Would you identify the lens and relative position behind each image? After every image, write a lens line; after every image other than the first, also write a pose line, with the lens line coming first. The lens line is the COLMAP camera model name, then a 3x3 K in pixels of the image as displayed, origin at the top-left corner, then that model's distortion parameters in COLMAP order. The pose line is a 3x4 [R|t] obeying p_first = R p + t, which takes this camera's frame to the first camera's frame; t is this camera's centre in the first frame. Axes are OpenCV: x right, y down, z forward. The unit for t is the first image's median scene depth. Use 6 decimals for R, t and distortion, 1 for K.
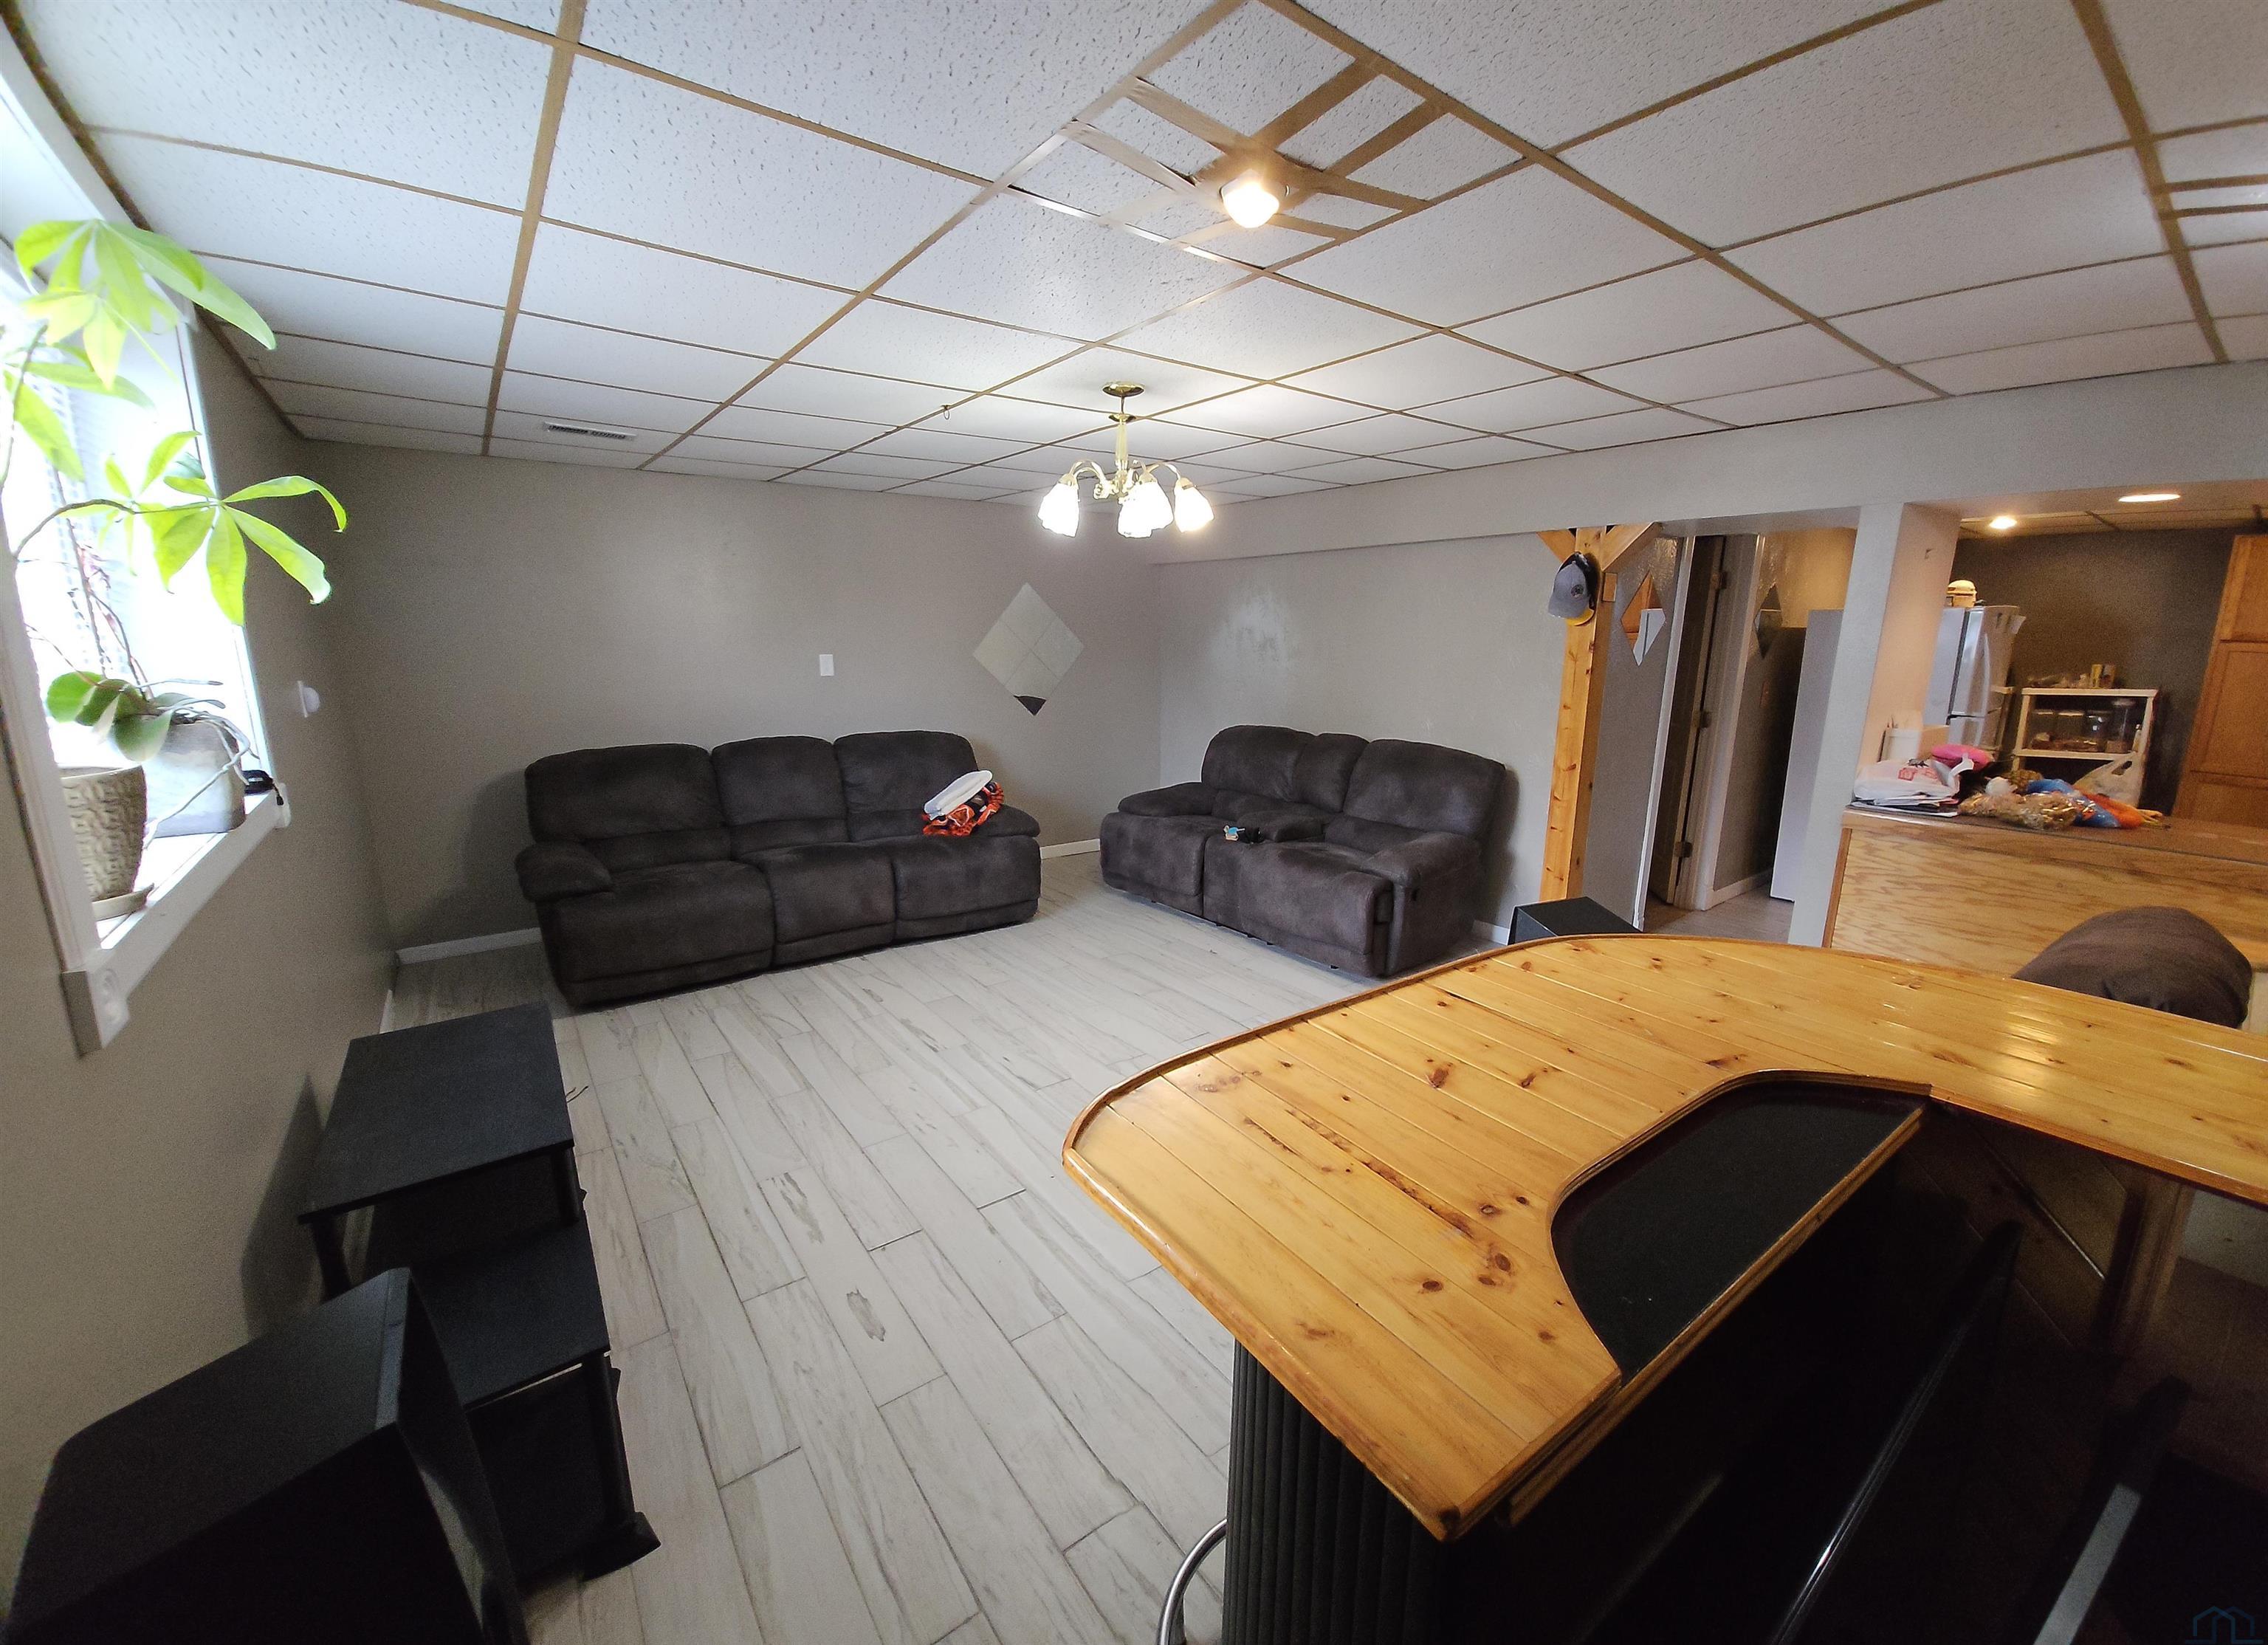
lens RADIAL K [[897.7, 0, 1138.6], [0, 897.7, 821.6], [0, 0, 1]] dist [-0.003363, -0.000343]
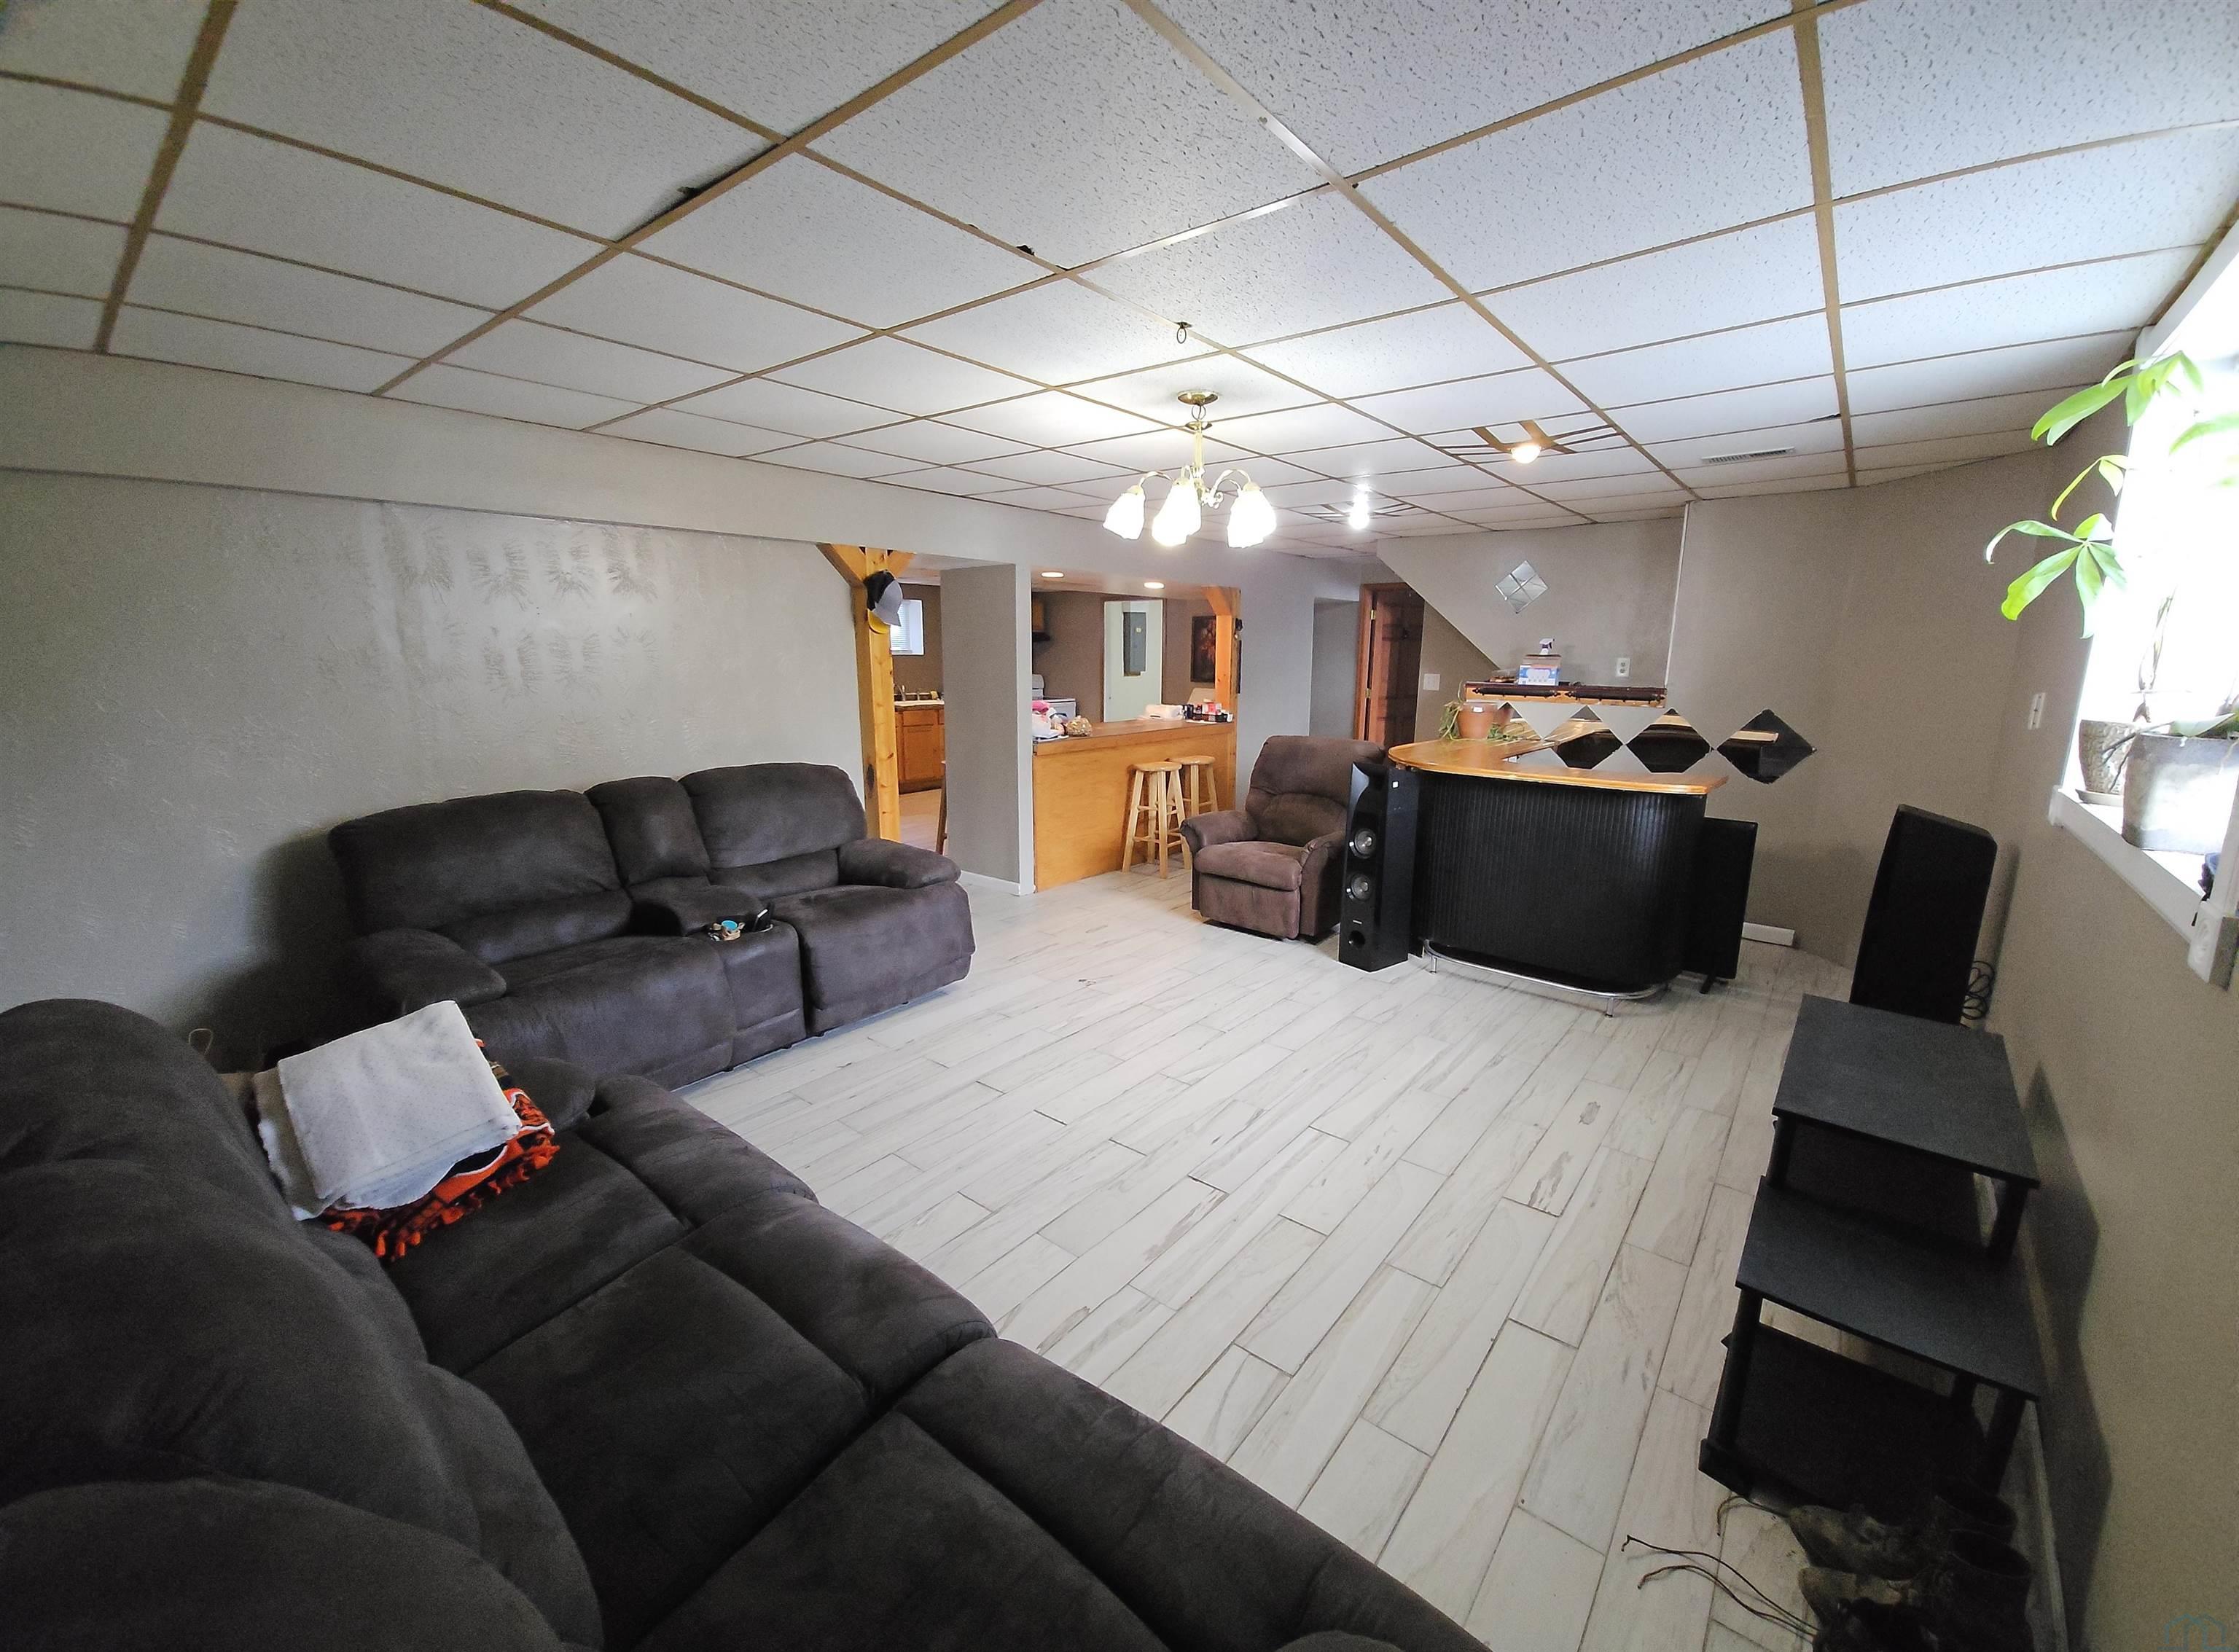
lens RADIAL K [[906.3, 0, 1123.3], [0, 906.3, 823.9], [0, 0, 1]] dist [0.003412, 0.000441]
pose [[-0.248142, -0.191521, 0.949603, -1.110996], [0.196695, 0.949881, 0.242976, -0.309195], [-0.948544, 0.247075, -0.198034, 1.480942]]
